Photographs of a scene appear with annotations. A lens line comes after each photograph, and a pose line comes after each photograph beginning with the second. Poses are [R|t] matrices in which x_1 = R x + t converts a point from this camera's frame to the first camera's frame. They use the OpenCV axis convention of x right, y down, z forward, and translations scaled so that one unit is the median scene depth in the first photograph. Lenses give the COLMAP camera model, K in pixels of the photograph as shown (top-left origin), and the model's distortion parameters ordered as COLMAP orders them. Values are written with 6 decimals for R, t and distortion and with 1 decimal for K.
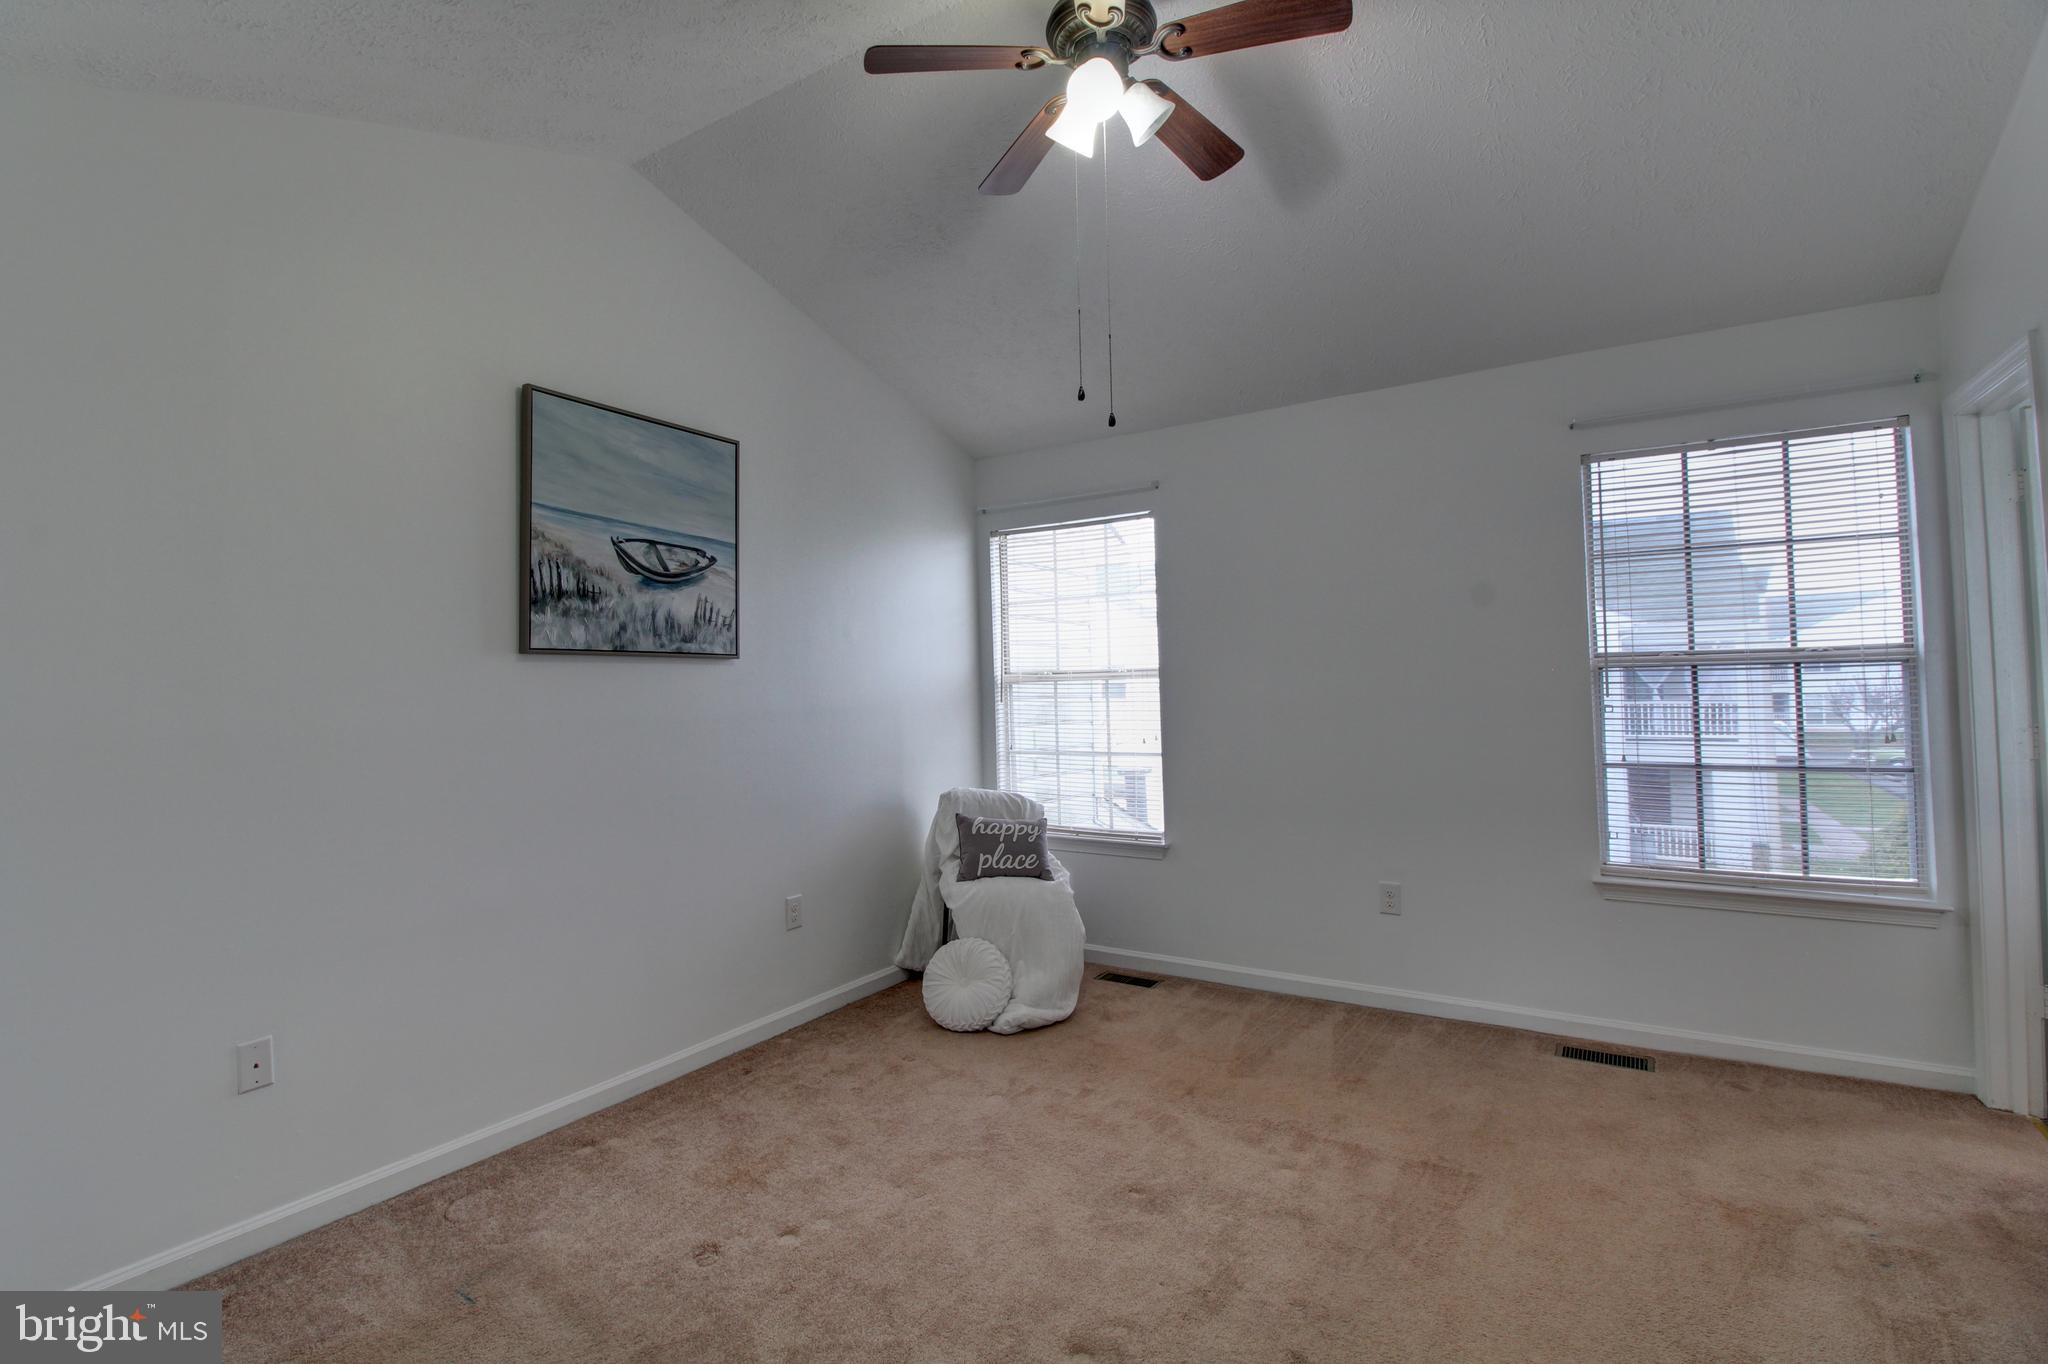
lens RADIAL K [[943.5, 0, 1024.0], [0, 943.5, 682.0], [0, 0, 1]] dist [-0.001164, -0.013354]
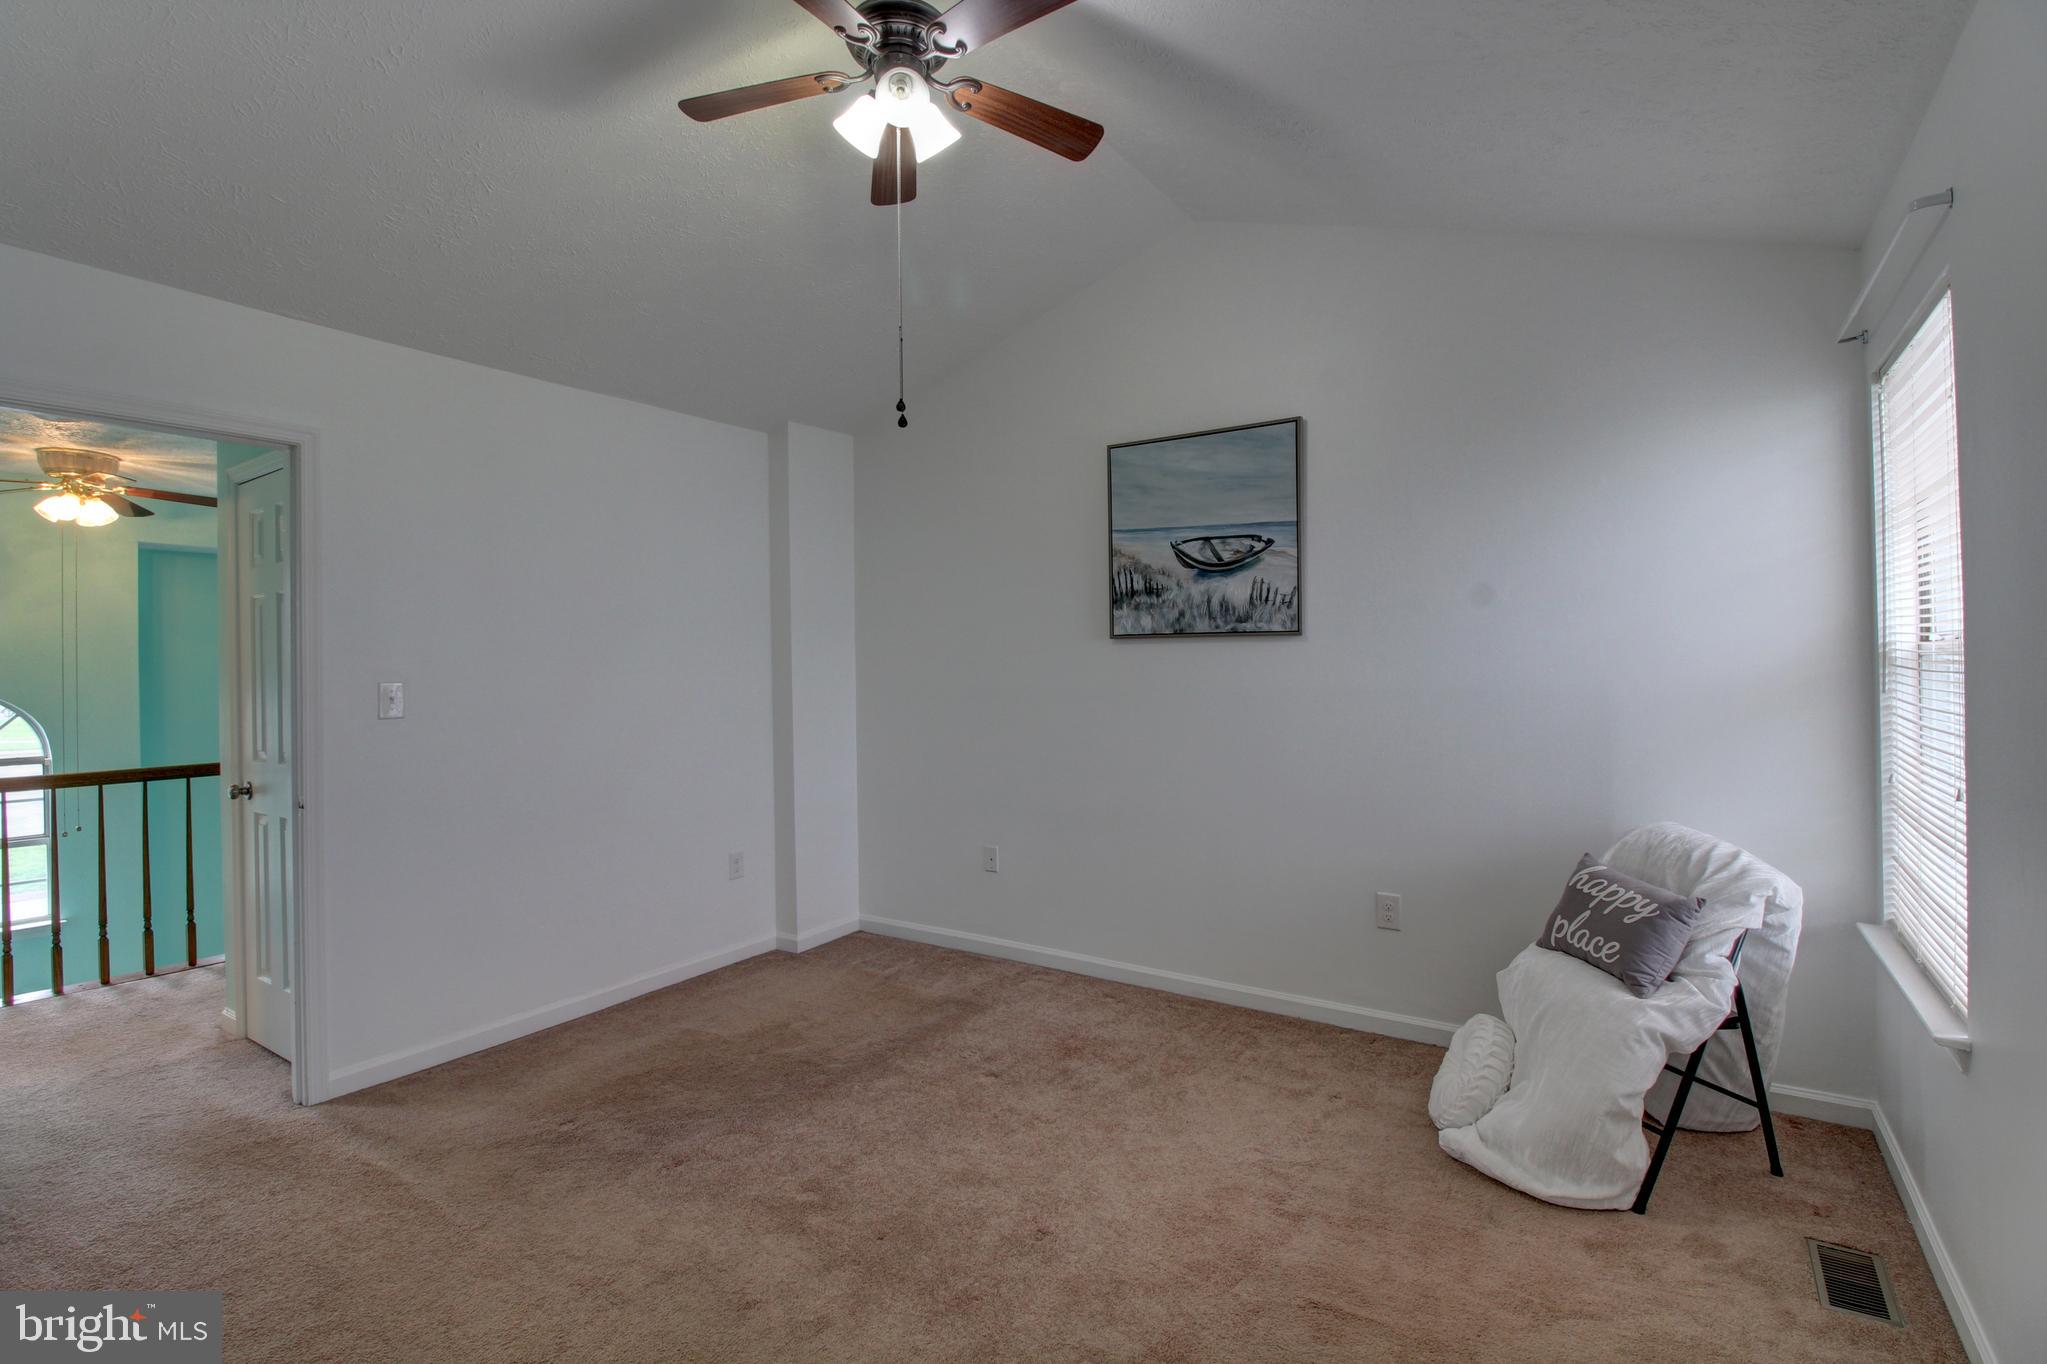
lens RADIAL K [[943.0, 0, 1023.5], [0, 943.0, 682.0], [0, 0, 1]] dist [-0.001164, -0.013354]
pose [[-0.027656, 0.038084, -0.998892, 0.782111], [0.016416, 0.999157, 0.037640, -0.018656], [0.999483, -0.015356, -0.028258, 0.801893]]
